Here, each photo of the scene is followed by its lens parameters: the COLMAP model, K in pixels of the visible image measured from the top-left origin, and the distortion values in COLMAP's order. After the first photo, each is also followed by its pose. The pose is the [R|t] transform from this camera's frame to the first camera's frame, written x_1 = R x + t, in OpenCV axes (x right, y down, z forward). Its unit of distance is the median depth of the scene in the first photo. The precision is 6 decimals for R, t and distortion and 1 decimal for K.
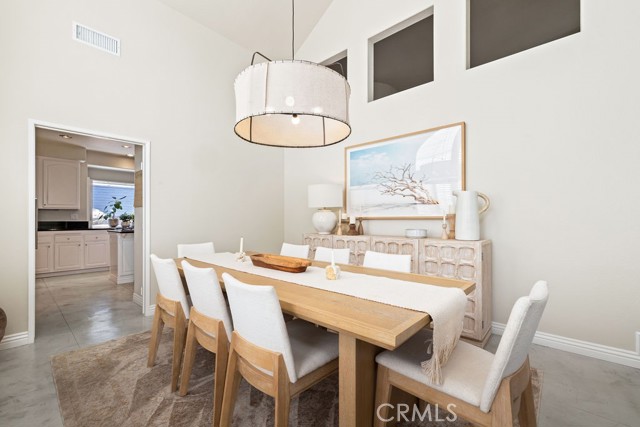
lens RADIAL K [[274.4, 0, 318.5], [0, 274.4, 218.8], [0, 0, 1]] dist [0.001493, 0.000085]
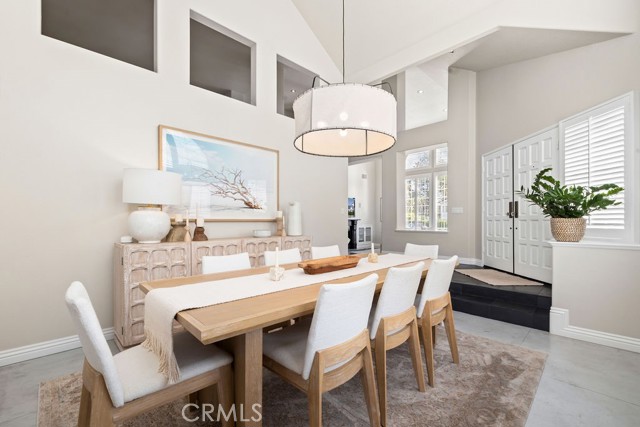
lens RADIAL K [[274.4, 0, 314.9], [0, 274.4, 219.5], [0, 0, 1]] dist [0.001493, 0.000085]
pose [[0.042514, 0.006416, 0.999075, -0.743283], [-0.003881, 0.999973, -0.006257, 0.000353], [-0.999088, -0.003612, 0.042538, 0.650763]]
